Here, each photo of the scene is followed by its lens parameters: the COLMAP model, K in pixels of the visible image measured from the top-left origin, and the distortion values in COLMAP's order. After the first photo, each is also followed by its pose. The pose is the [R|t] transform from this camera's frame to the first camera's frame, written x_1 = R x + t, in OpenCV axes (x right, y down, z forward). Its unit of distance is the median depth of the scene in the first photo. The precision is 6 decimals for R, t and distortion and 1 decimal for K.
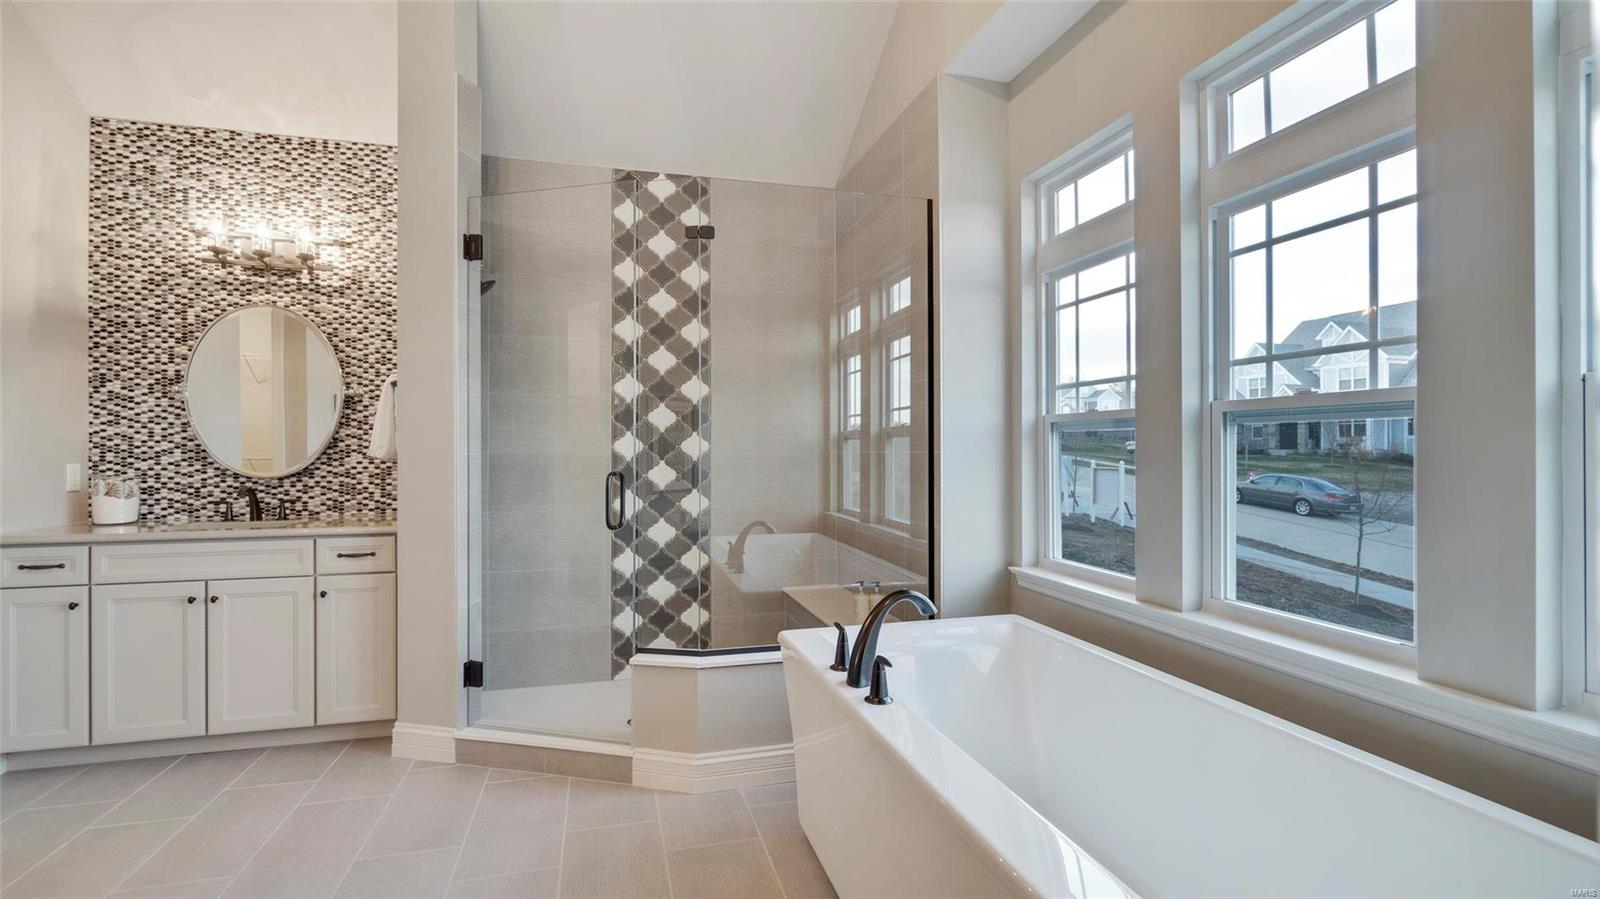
lens RADIAL K [[688.7, 0, 783.5], [0, 688.7, 446.9], [0, 0, 1]] dist [-0.003721, -0.000208]
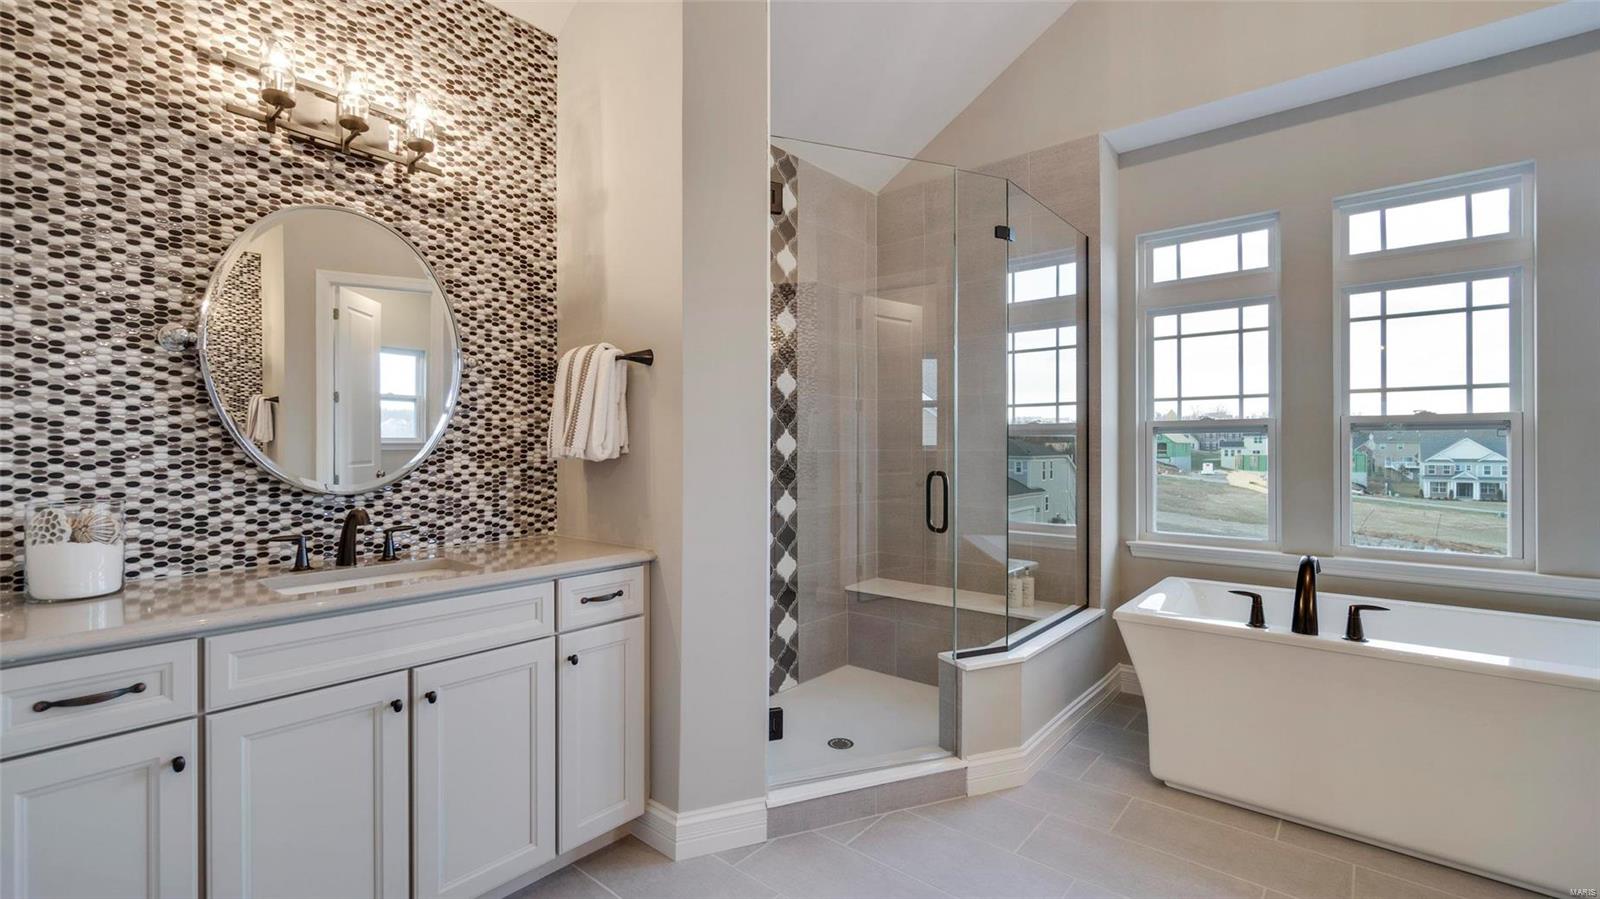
lens RADIAL K [[688.7, 0, 783.5], [0, 688.7, 446.9], [0, 0, 1]] dist [-0.003721, -0.000208]
pose [[0.824199, 0.001616, 0.566298, -0.781821], [-0.001978, 0.999998, 0.000025, 0.002788], [-0.566297, -0.001141, 0.824200, 0.282616]]
